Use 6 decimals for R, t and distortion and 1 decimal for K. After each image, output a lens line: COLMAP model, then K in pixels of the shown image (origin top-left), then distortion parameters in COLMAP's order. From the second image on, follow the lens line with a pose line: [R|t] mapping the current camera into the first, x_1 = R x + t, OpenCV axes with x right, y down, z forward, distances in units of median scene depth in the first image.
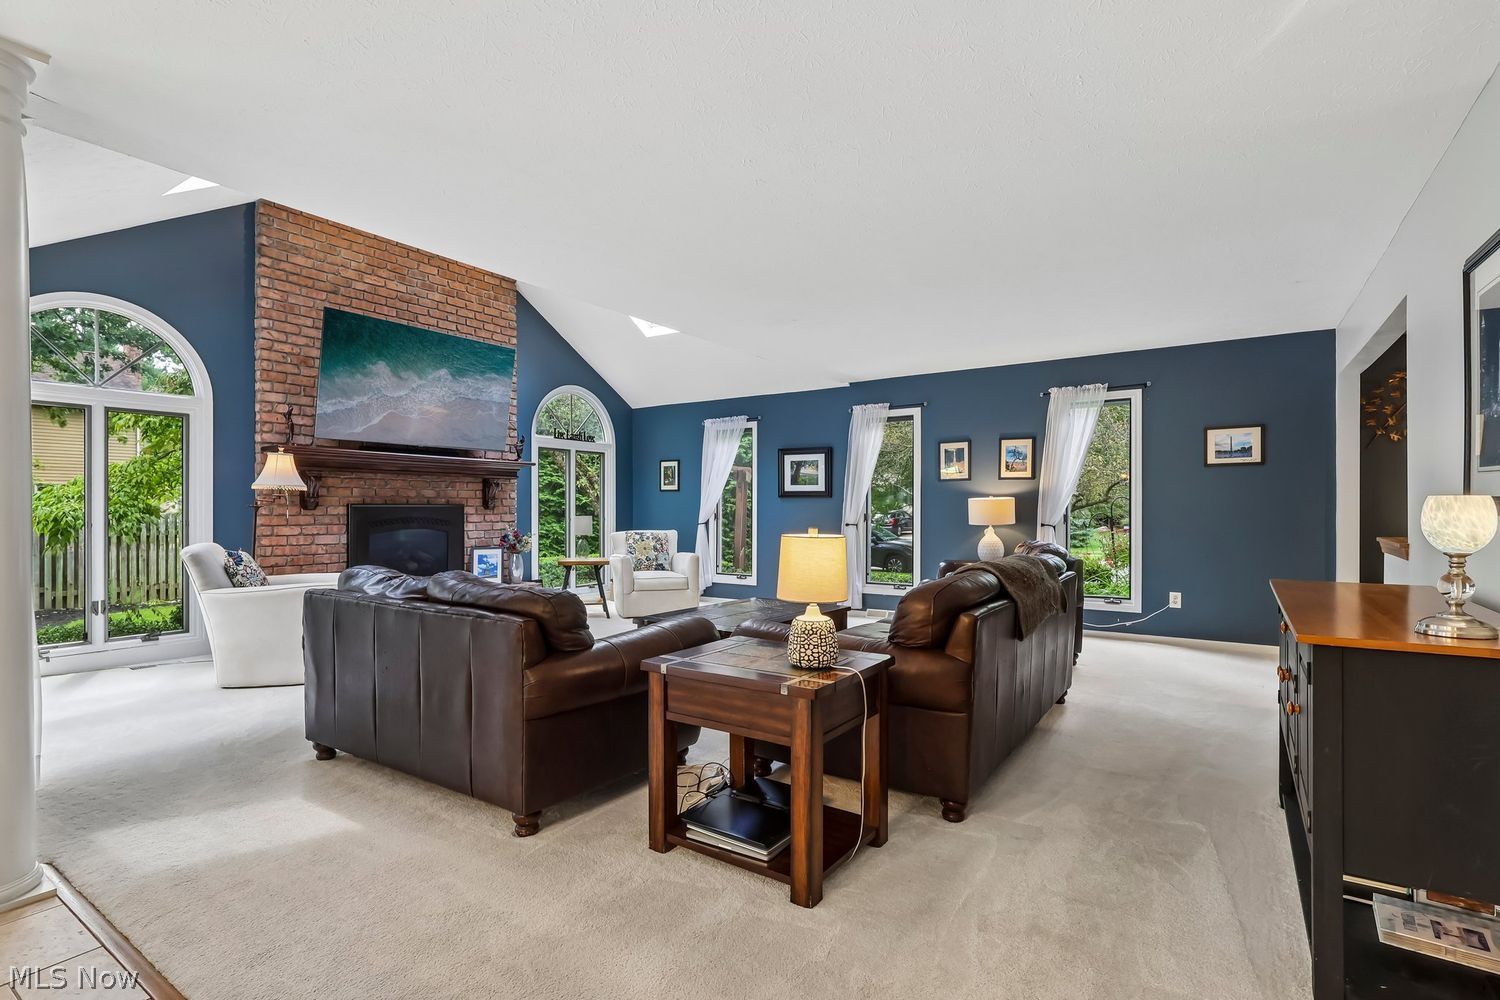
lens RADIAL K [[707.1, 0, 746.0], [0, 707.1, 504.5], [0, 0, 1]] dist [-0.005013, 0.001889]
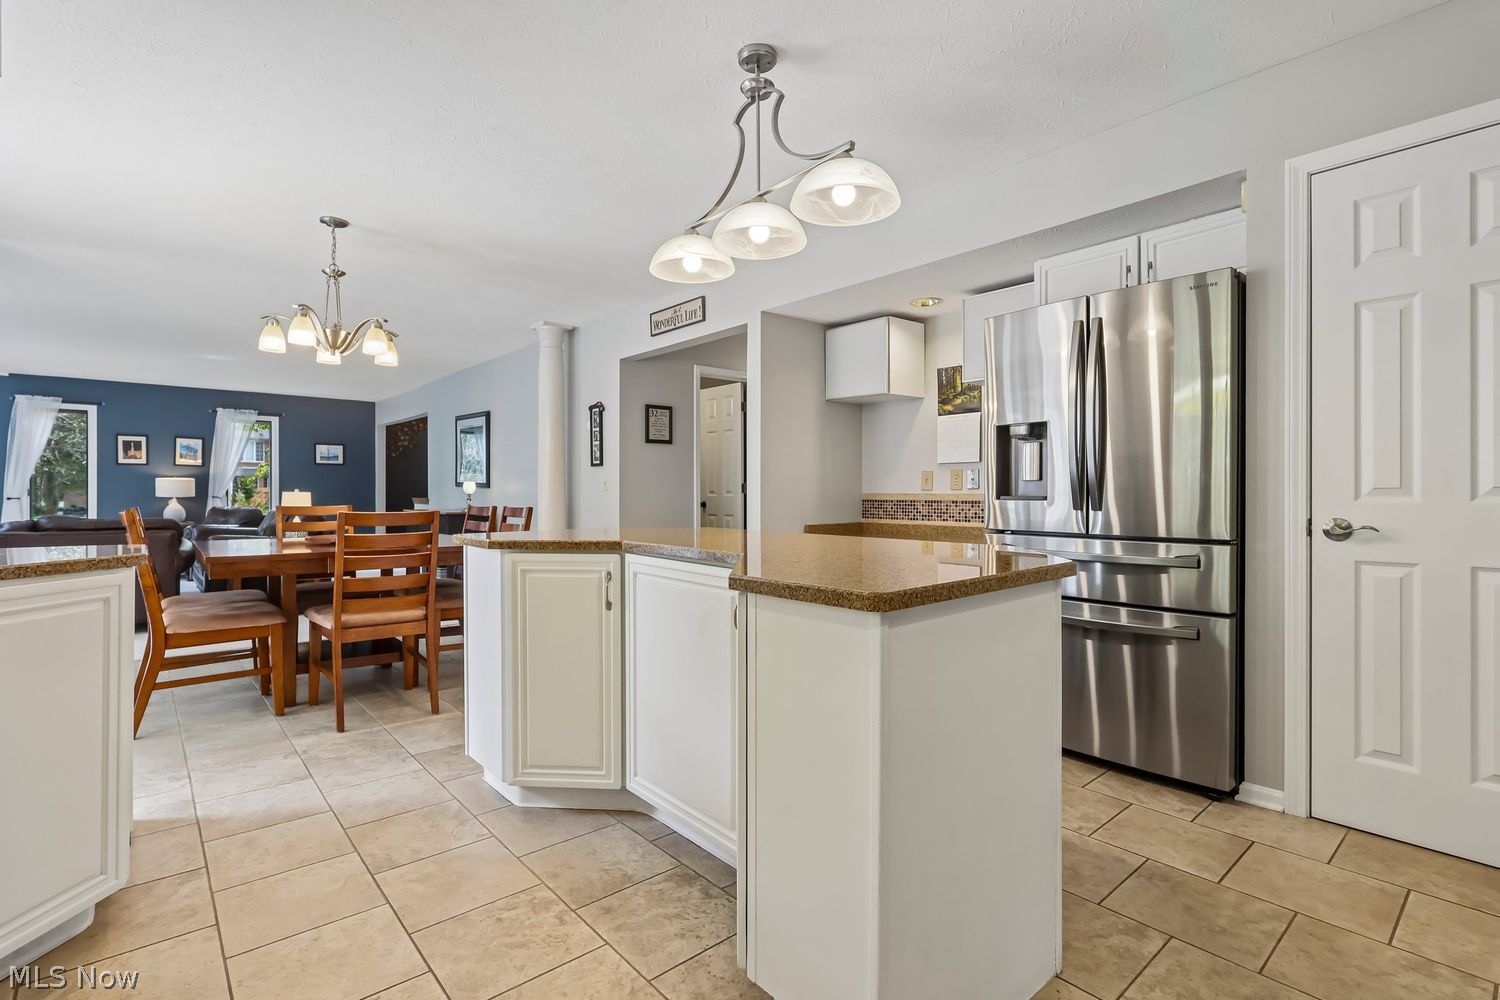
lens RADIAL K [[707.1, 0, 734.1], [0, 707.1, 493.2], [0, 0, 1]] dist [-0.005013, 0.001889]
pose [[0.266193, 0.002551, 0.963917, -0.685944], [-0.007615, 0.999971, -0.000543, 0.011592], [-0.963890, -0.007196, 0.266204, -0.446005]]
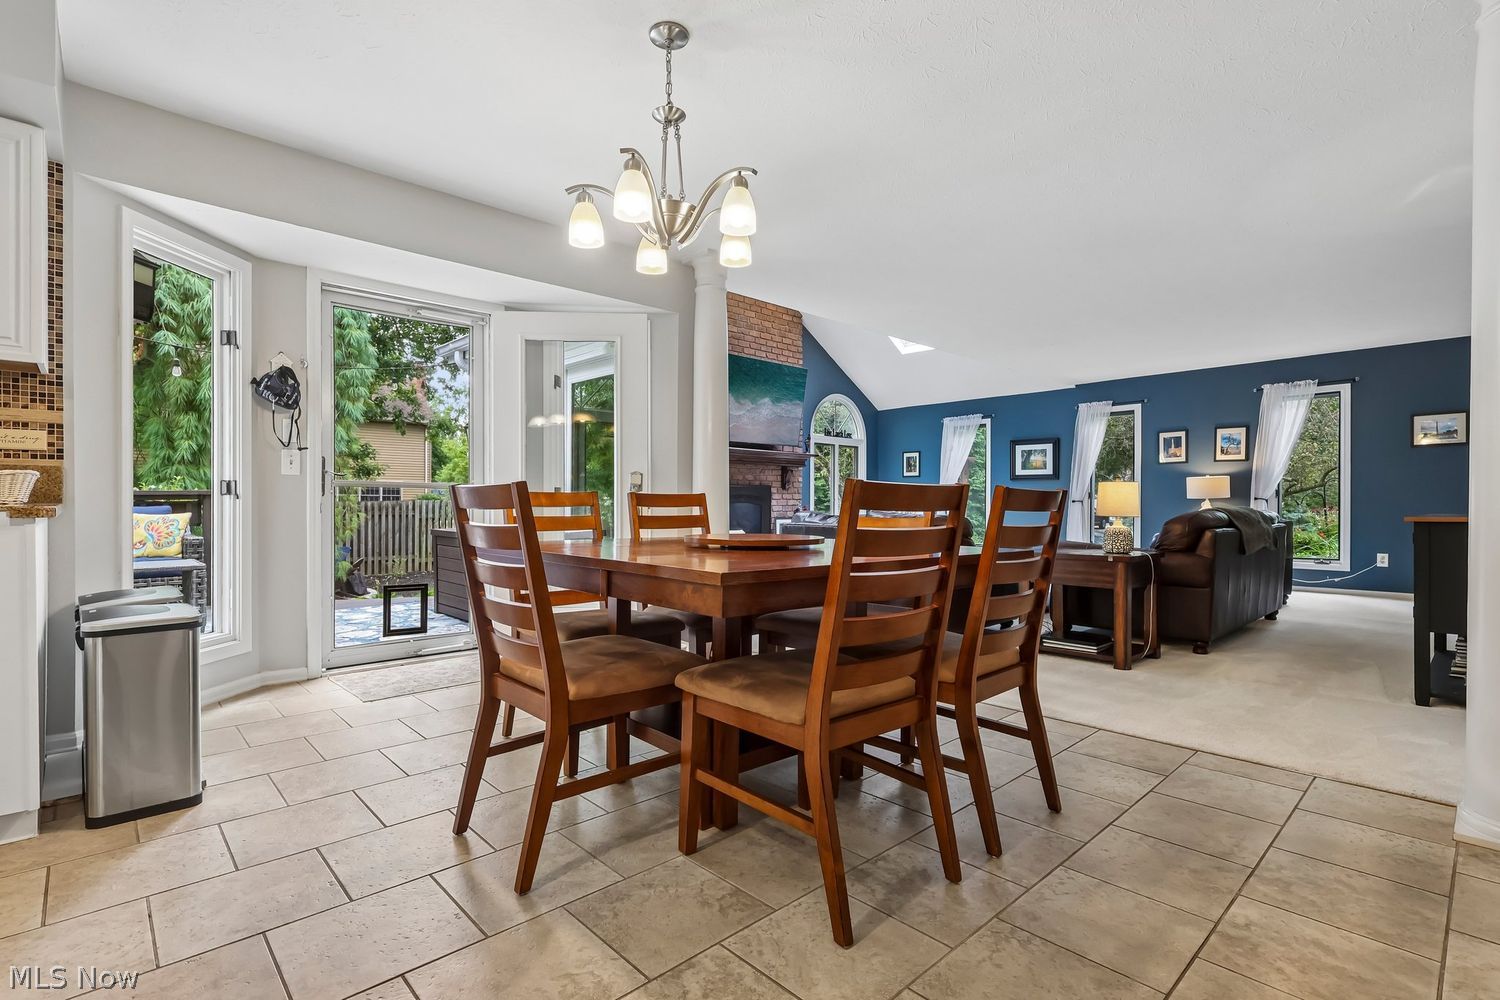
lens RADIAL K [[707.1, 0, 748.0], [0, 707.1, 504.4], [0, 0, 1]] dist [-0.005013, 0.001889]
pose [[0.975772, 0.000380, -0.218790, -0.150082], [0.000245, 0.999996, 0.002831, 0.032558], [0.218790, -0.002816, 0.975768, -0.337768]]
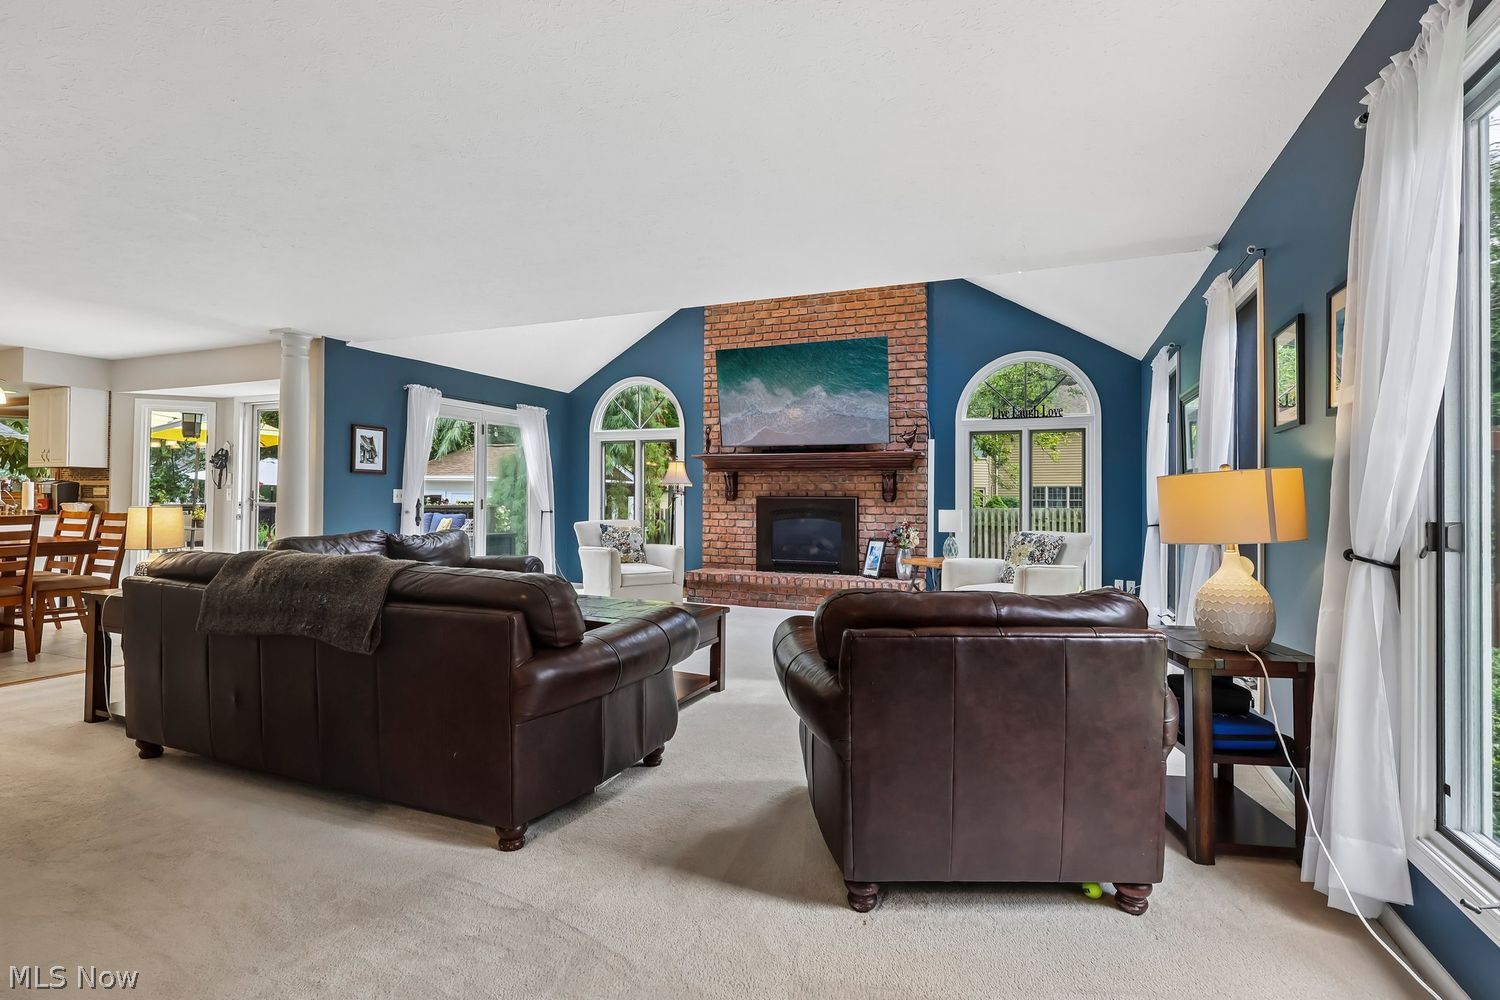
lens RADIAL K [[707.1, 0, 745.5], [0, 707.1, 499.5], [0, 0, 1]] dist [-0.005013, 0.001889]
pose [[0.202279, -0.002199, -0.979325, 0.605305], [-0.007025, 0.999968, -0.003696, 0.009152], [0.979303, 0.007627, 0.202257, 0.641730]]
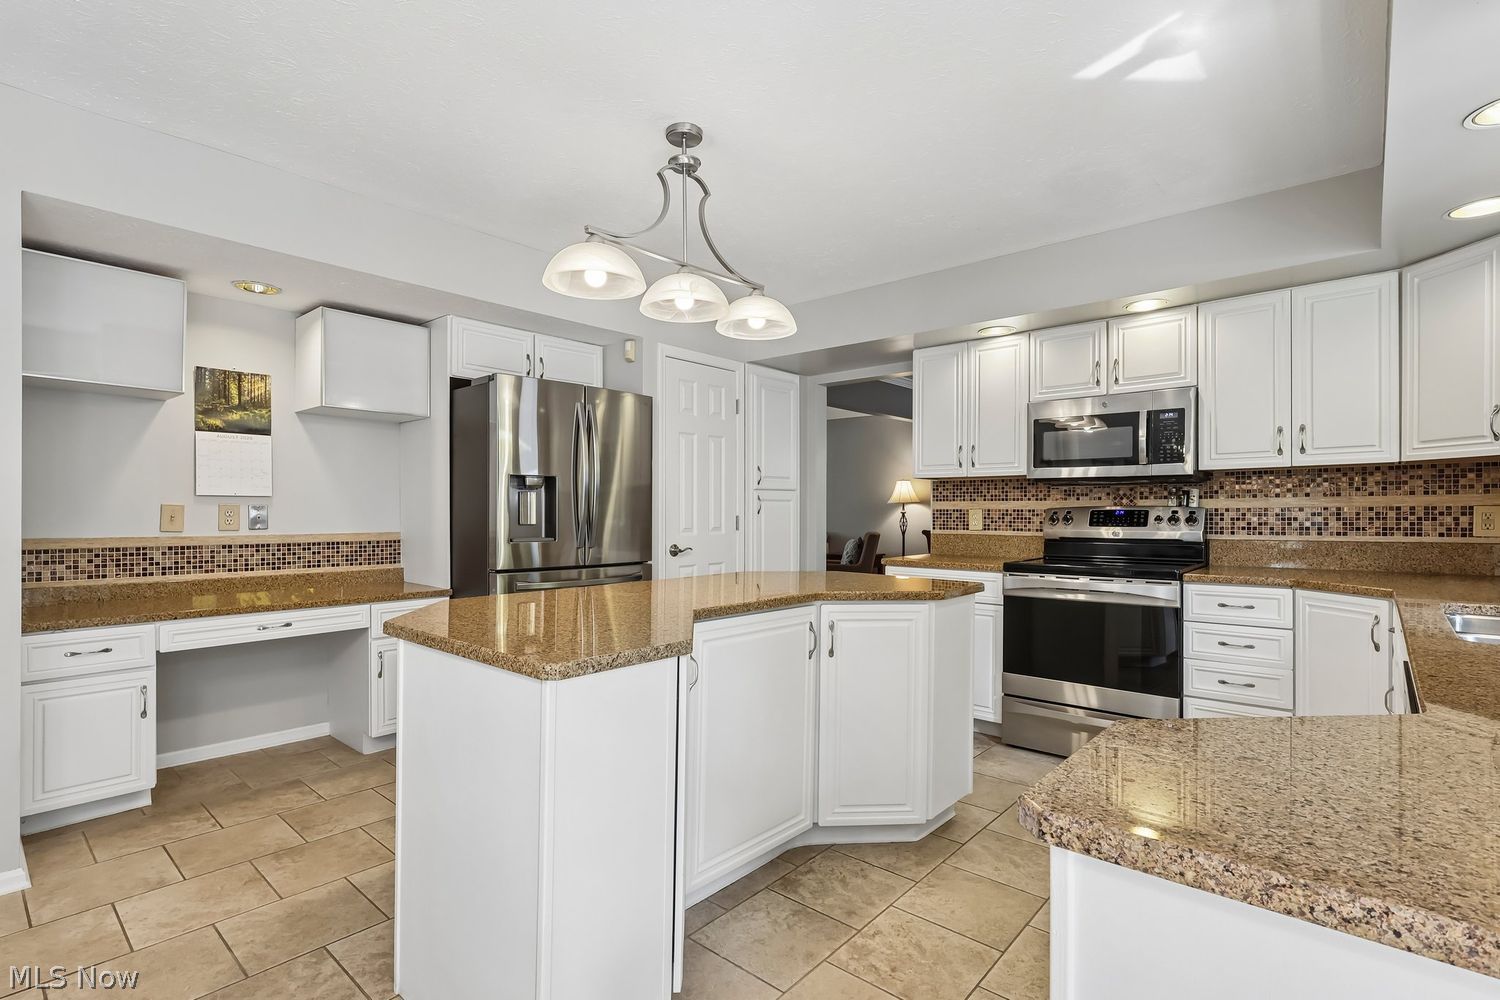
lens RADIAL K [[707.1, 0, 760.3], [0, 707.1, 513.8], [0, 0, 1]] dist [-0.005013, 0.001889]
pose [[-0.992453, -0.000013, 0.122626, -0.450424], [-0.000365, 0.999996, -0.002848, -0.003479], [-0.122625, -0.002872, -0.992449, -0.037341]]
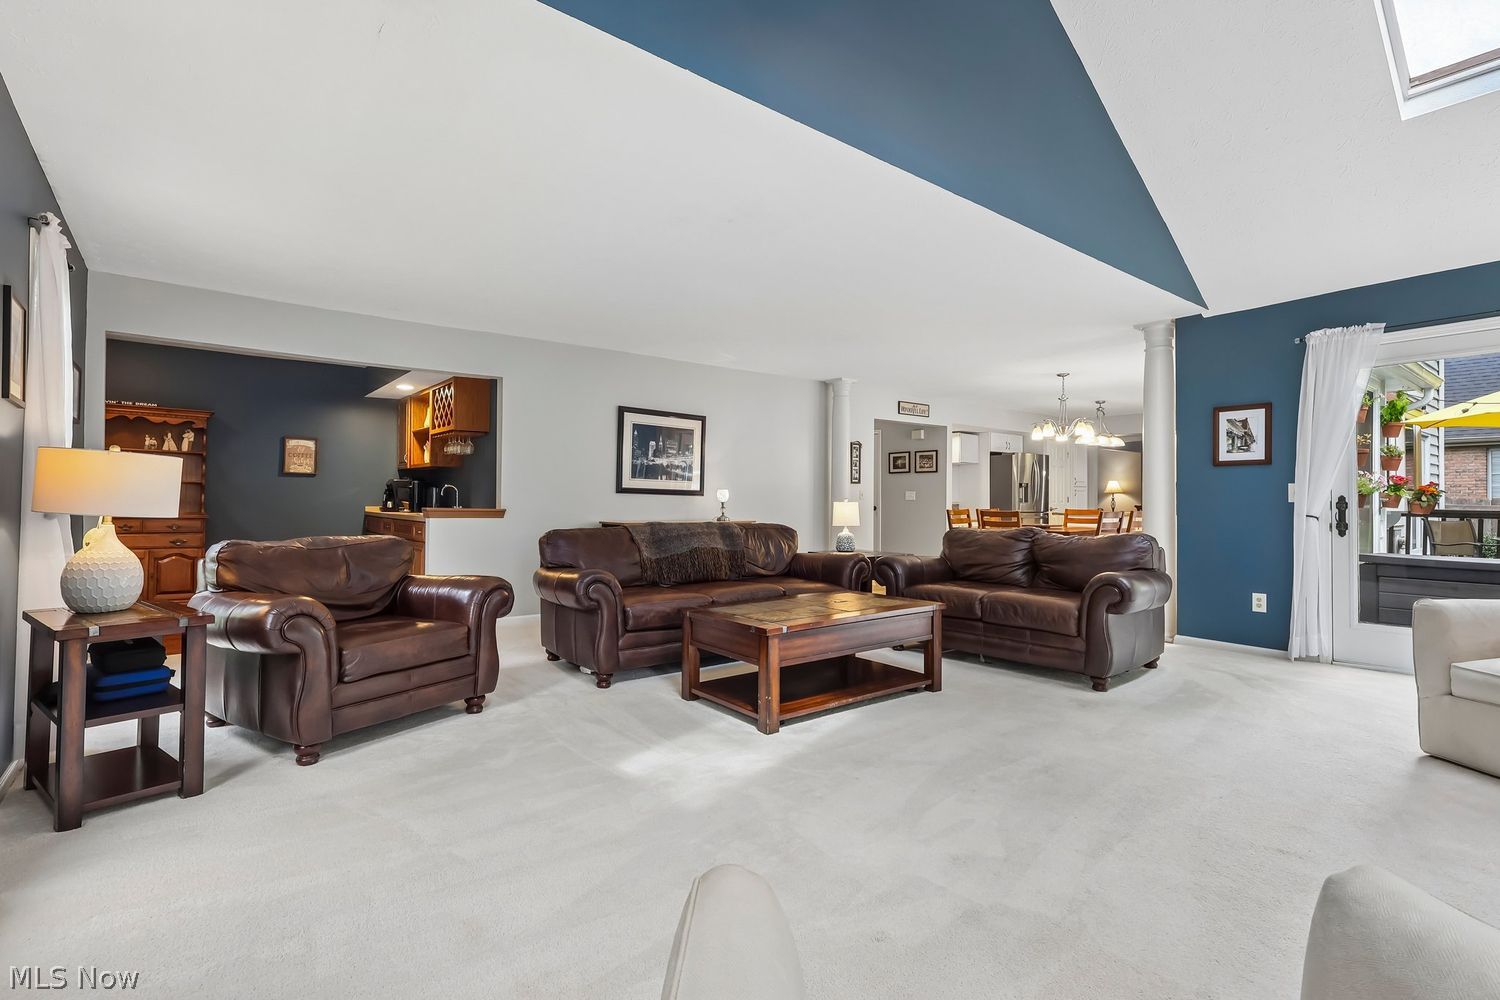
lens RADIAL K [[707.1, 0, 761.9], [0, 707.1, 498.4], [0, 0, 1]] dist [-0.005013, 0.001889]
pose [[-0.957067, -0.004593, 0.289832, -0.129948], [-0.007343, 0.999938, -0.008400, 0.019815], [-0.289775, -0.010167, -0.957041, 1.192129]]
